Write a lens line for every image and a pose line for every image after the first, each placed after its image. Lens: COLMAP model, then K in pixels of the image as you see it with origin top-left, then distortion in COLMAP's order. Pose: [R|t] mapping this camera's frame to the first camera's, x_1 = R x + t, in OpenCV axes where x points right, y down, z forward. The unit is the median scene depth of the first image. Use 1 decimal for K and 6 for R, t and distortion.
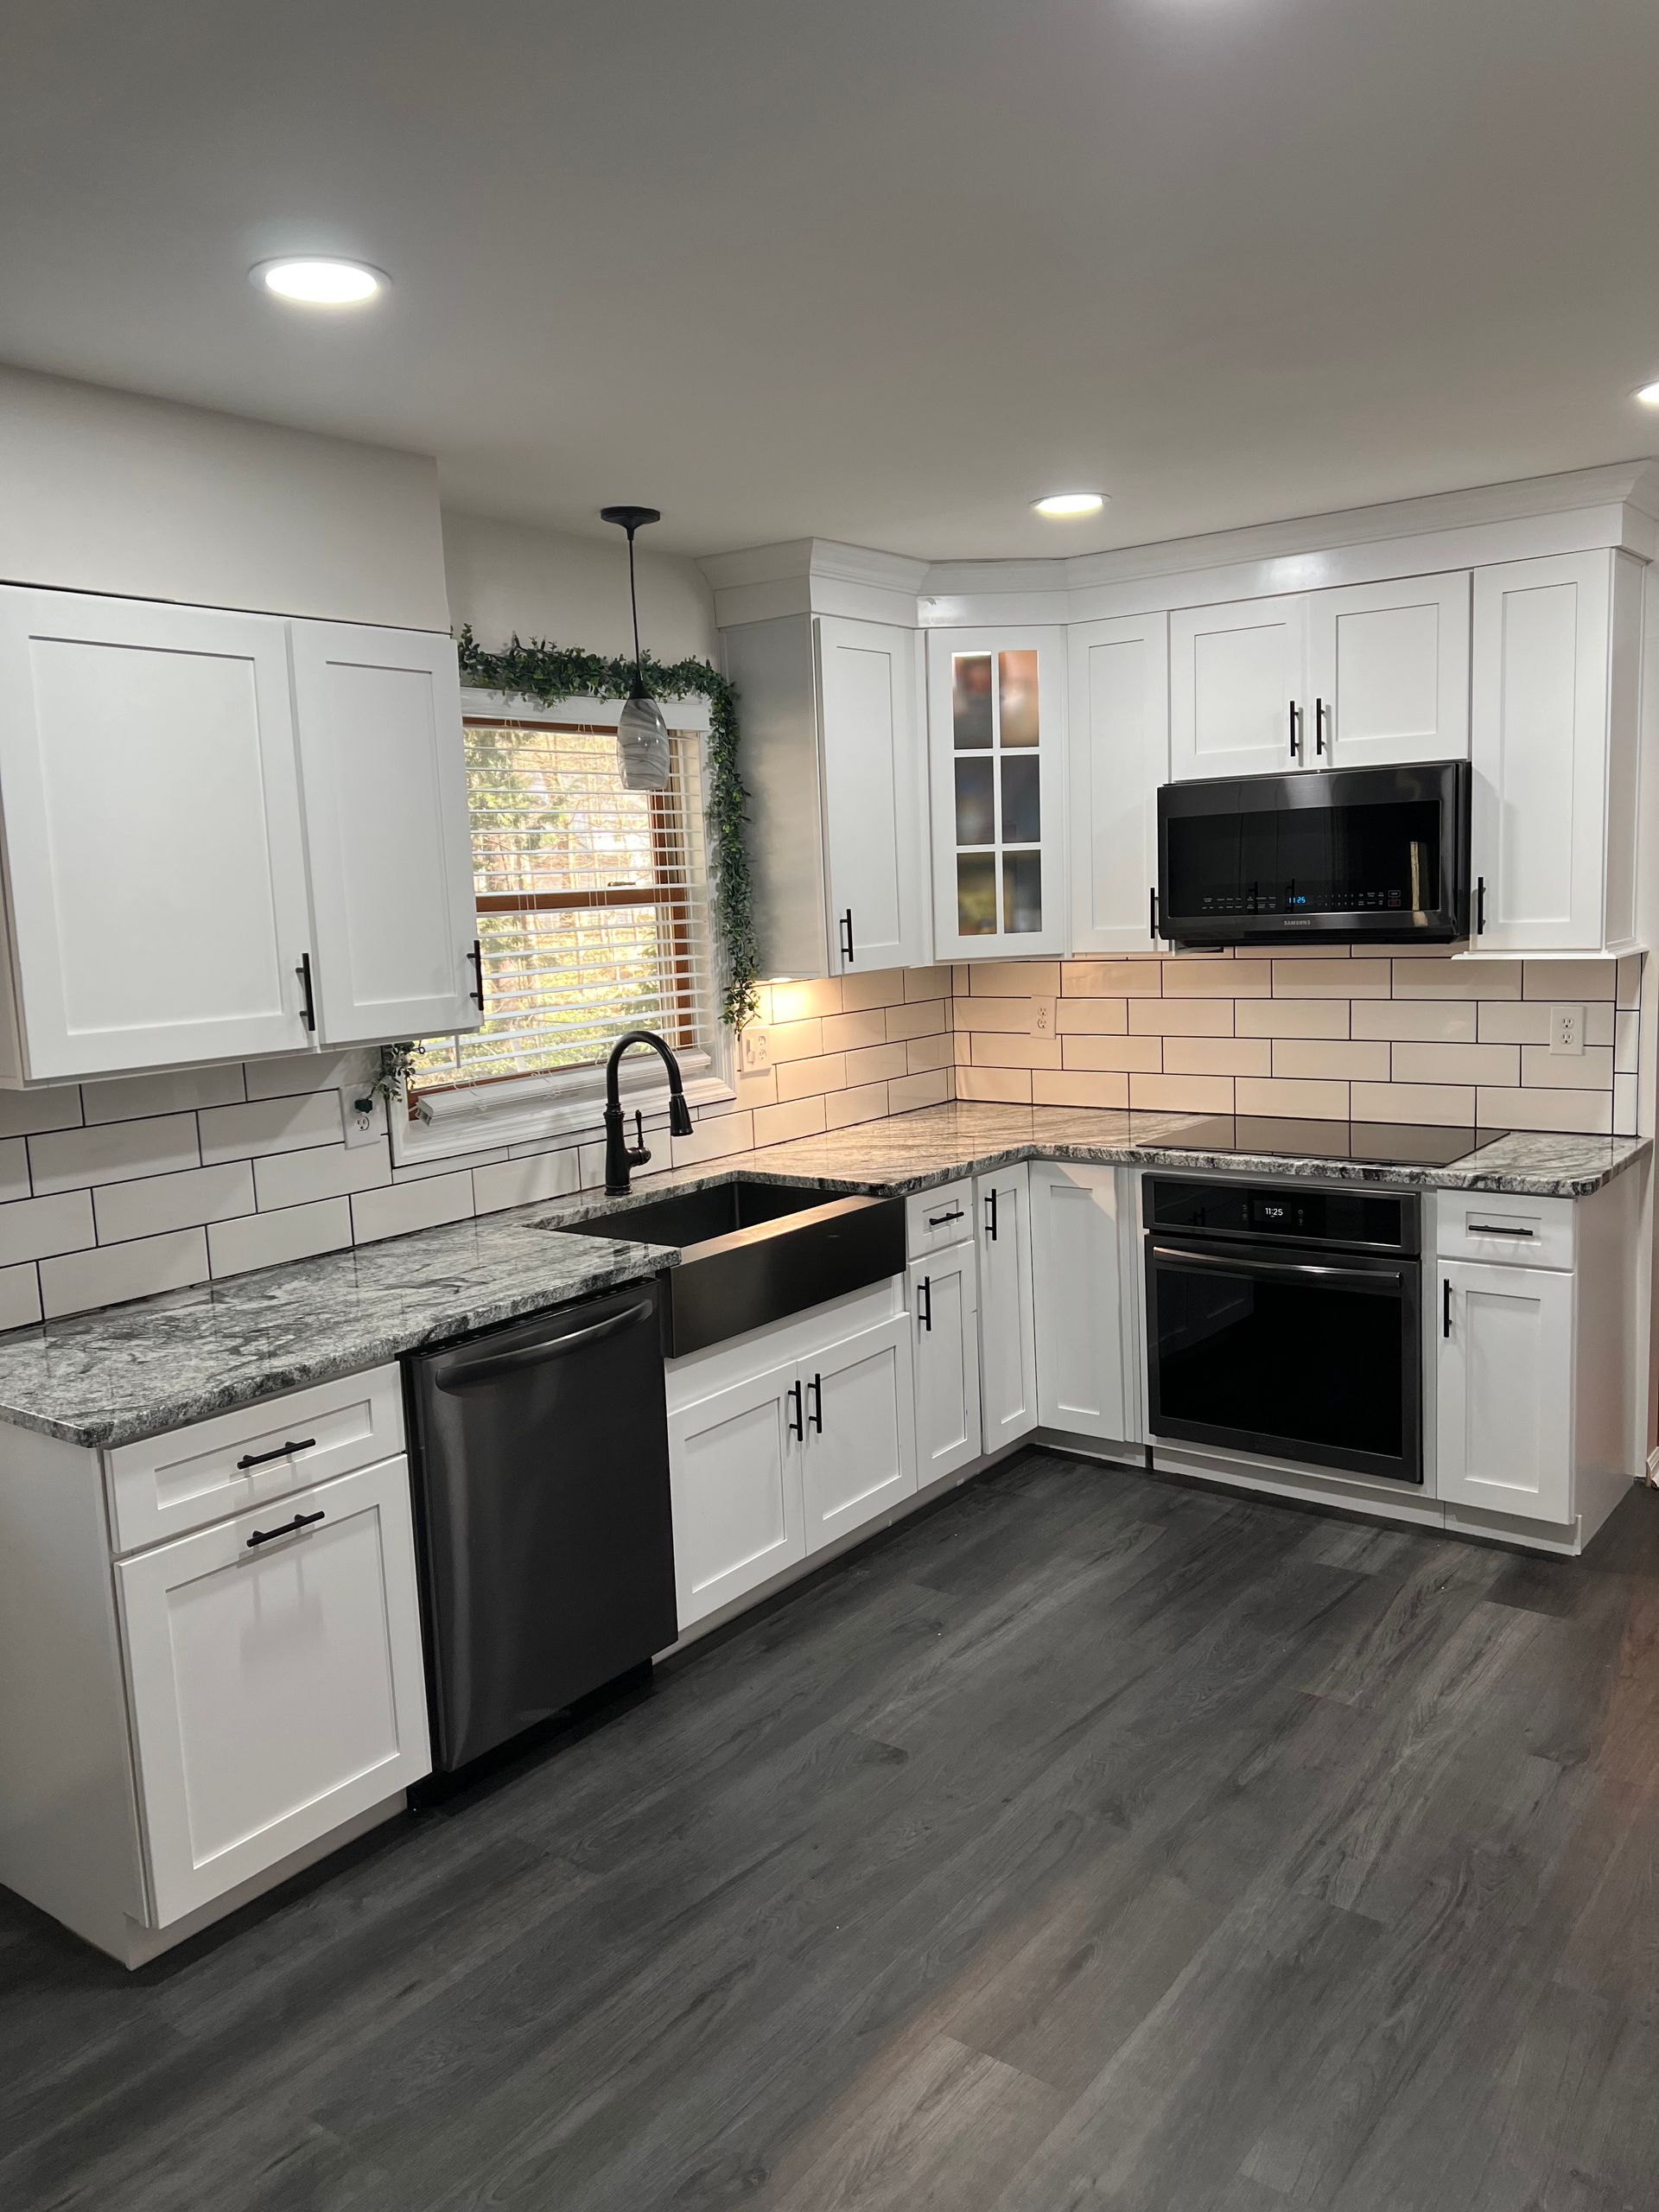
lens RADIAL K [[1655.0, 0, 842.6], [0, 1655.0, 1095.8], [0, 0, 1]] dist [0.057100, -0.064480]
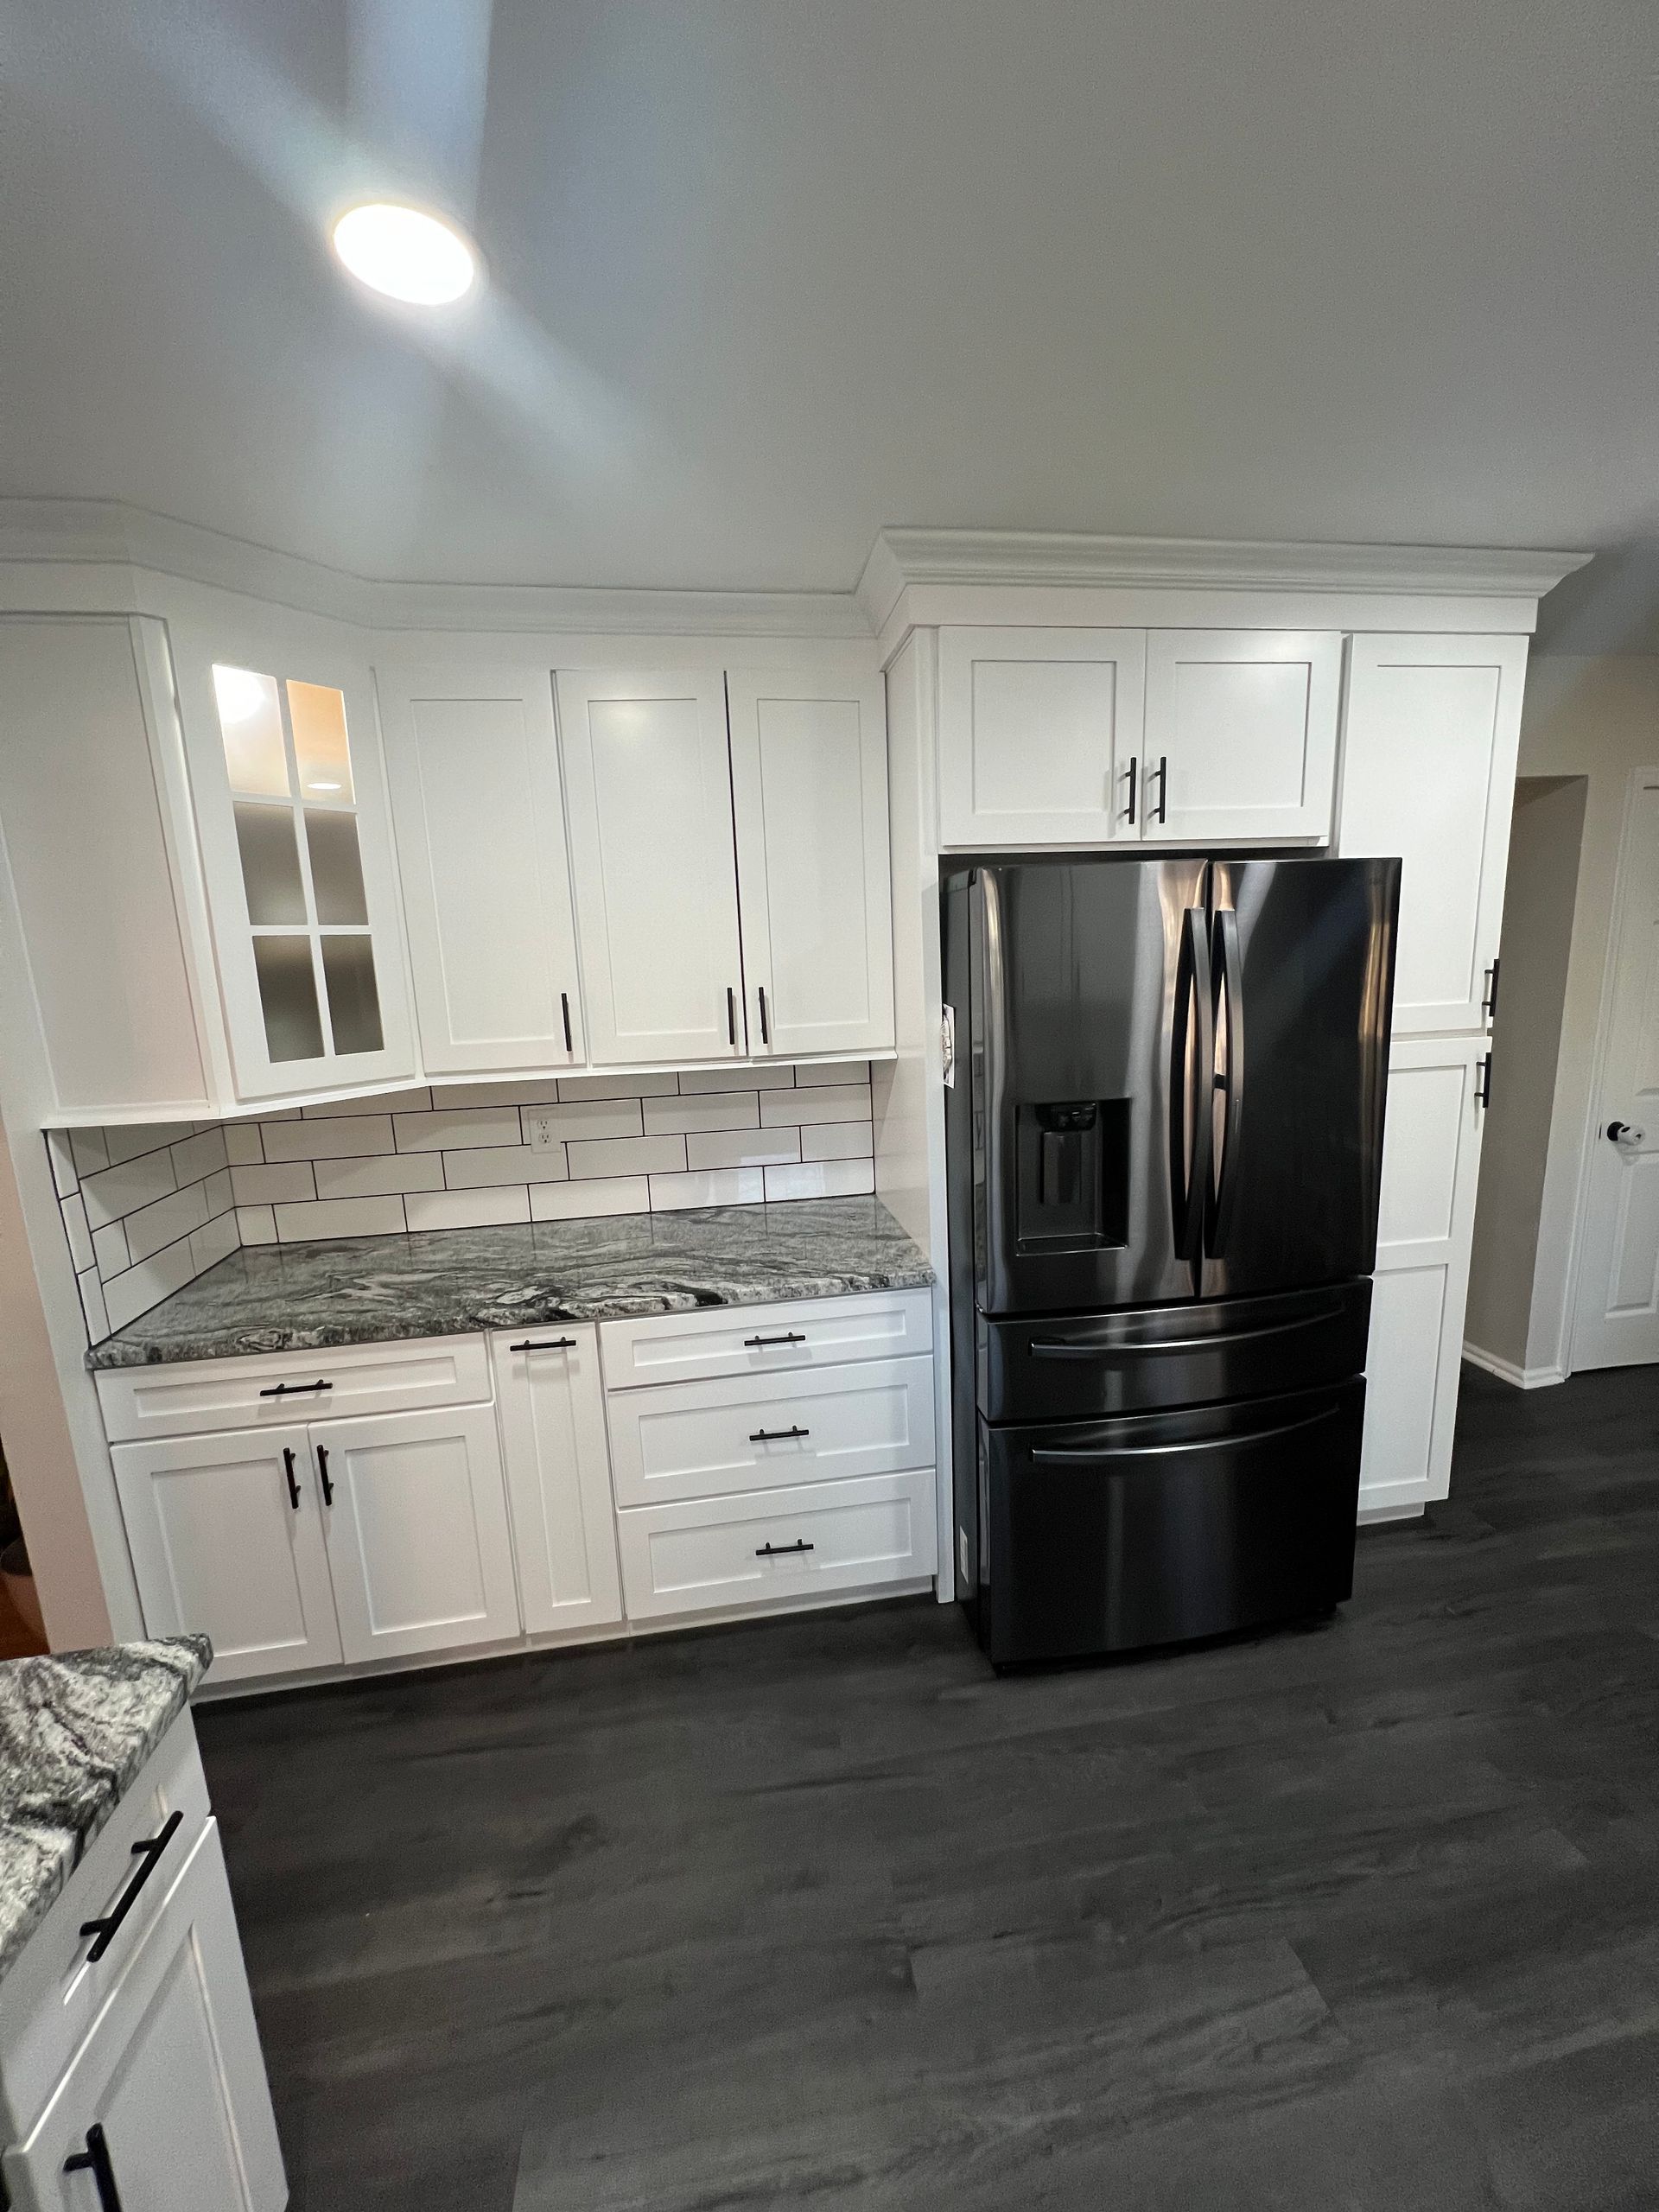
lens RADIAL K [[885.4, 0, 838.6], [0, 885.4, 1111.8], [0, 0, 1]] dist [-0.002376, 0.000147]
pose [[-0.717217, -0.047446, 0.695232, 0.113755], [0.171655, 0.954908, 0.242251, -0.131084], [-0.675377, 0.293087, -0.676732, 0.968770]]
